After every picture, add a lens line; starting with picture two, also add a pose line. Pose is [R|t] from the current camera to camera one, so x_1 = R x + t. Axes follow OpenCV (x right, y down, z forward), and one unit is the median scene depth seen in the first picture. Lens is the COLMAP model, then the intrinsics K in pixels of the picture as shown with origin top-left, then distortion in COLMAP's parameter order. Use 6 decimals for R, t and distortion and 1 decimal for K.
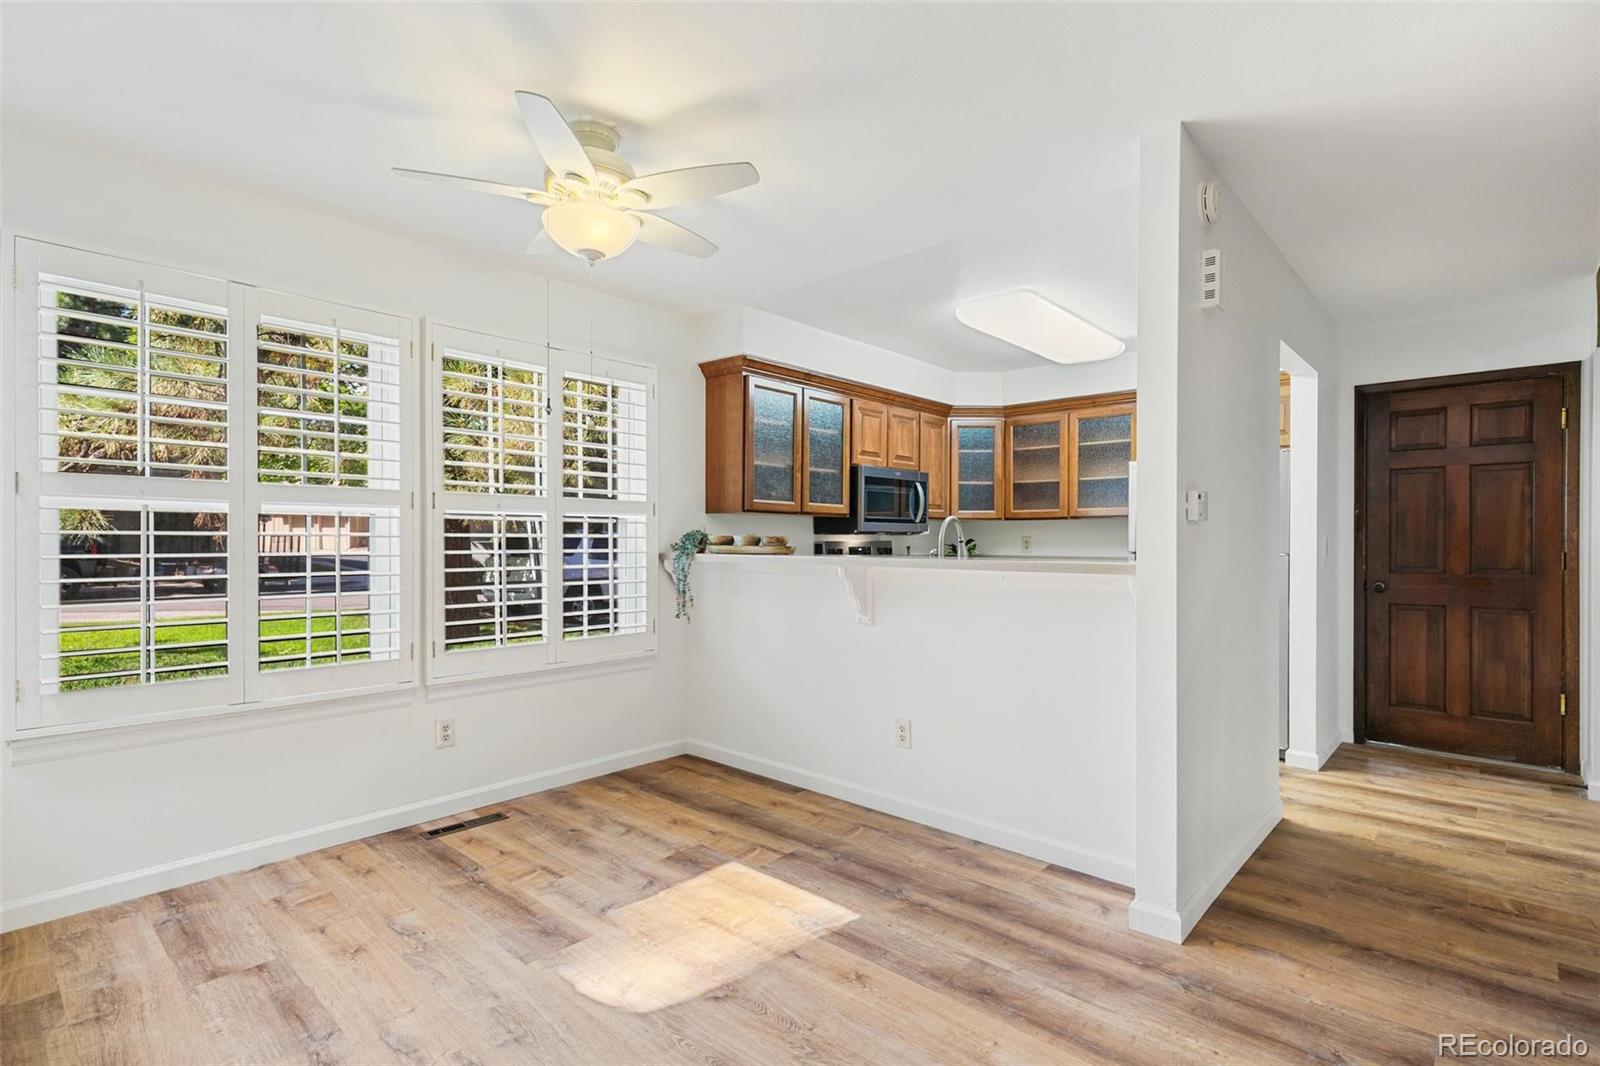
lens RADIAL K [[770.1, 0, 826.2], [0, 770.1, 546.1], [0, 0, 1]] dist [0.012475, -0.004389]
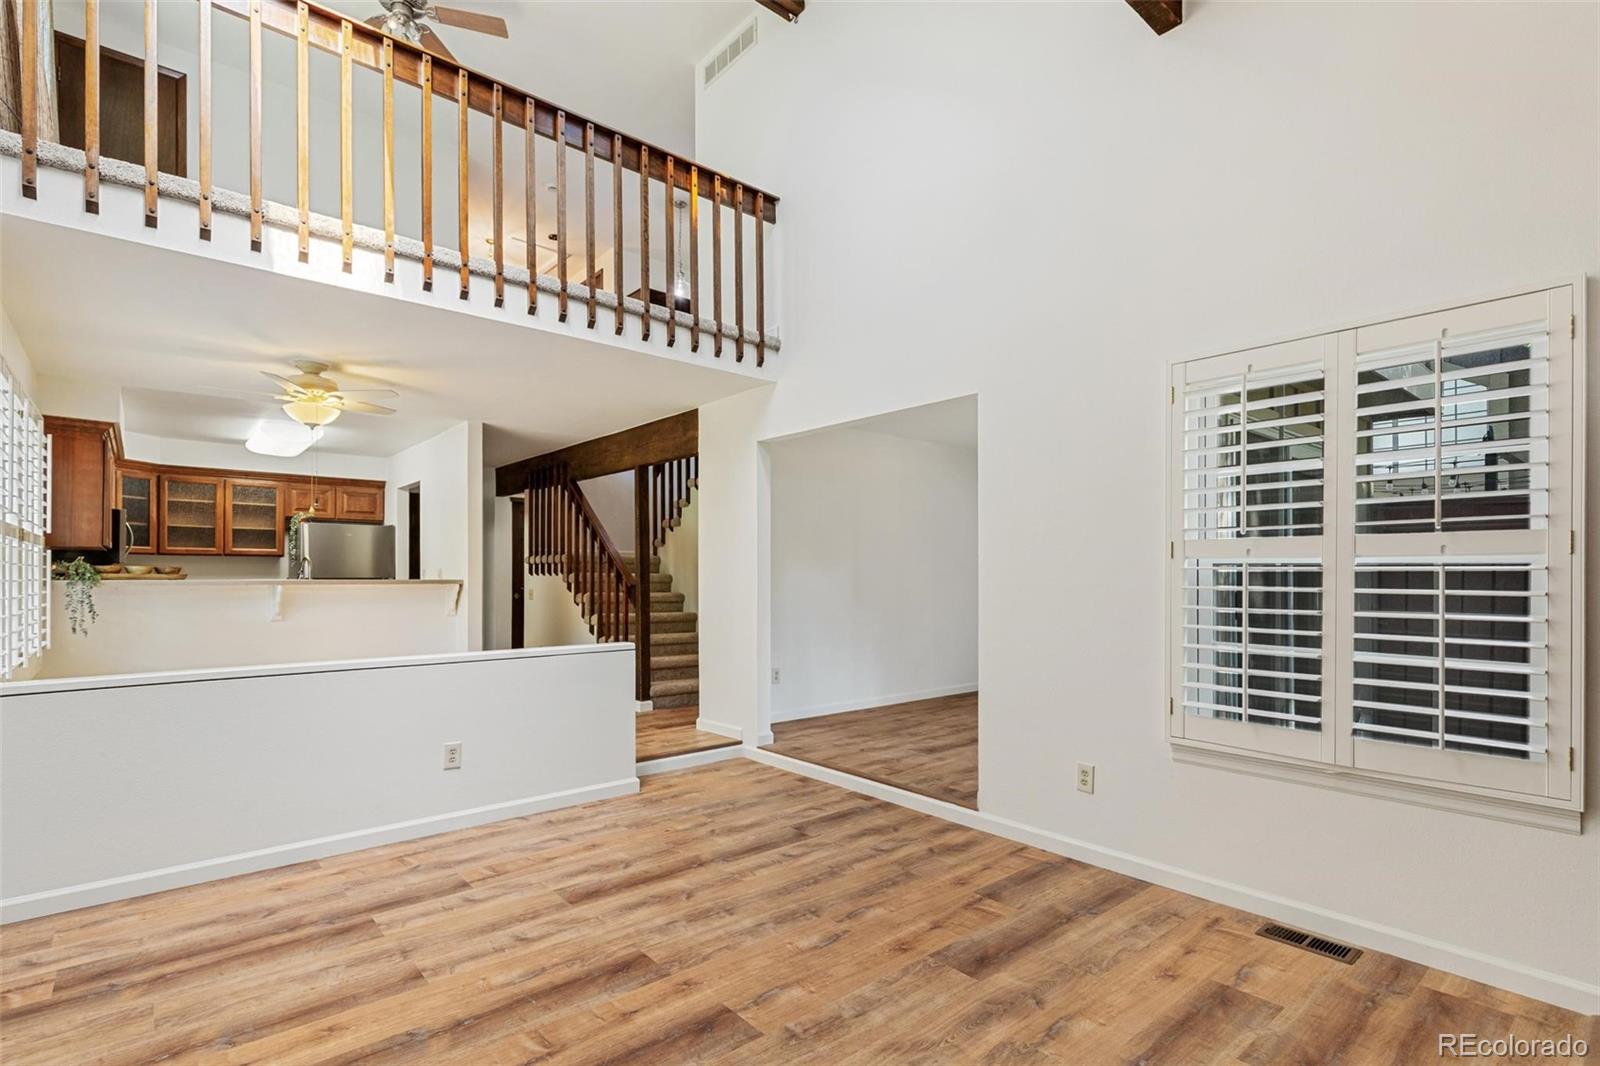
lens RADIAL K [[770.1, 0, 792.1], [0, 770.1, 569.4], [0, 0, 1]] dist [0.012475, -0.004389]
pose [[0.161431, 0.006034, 0.986866, -0.884467], [0.003630, 0.999971, -0.006707, 0.002037], [-0.986877, 0.004665, 0.161405, -0.227148]]
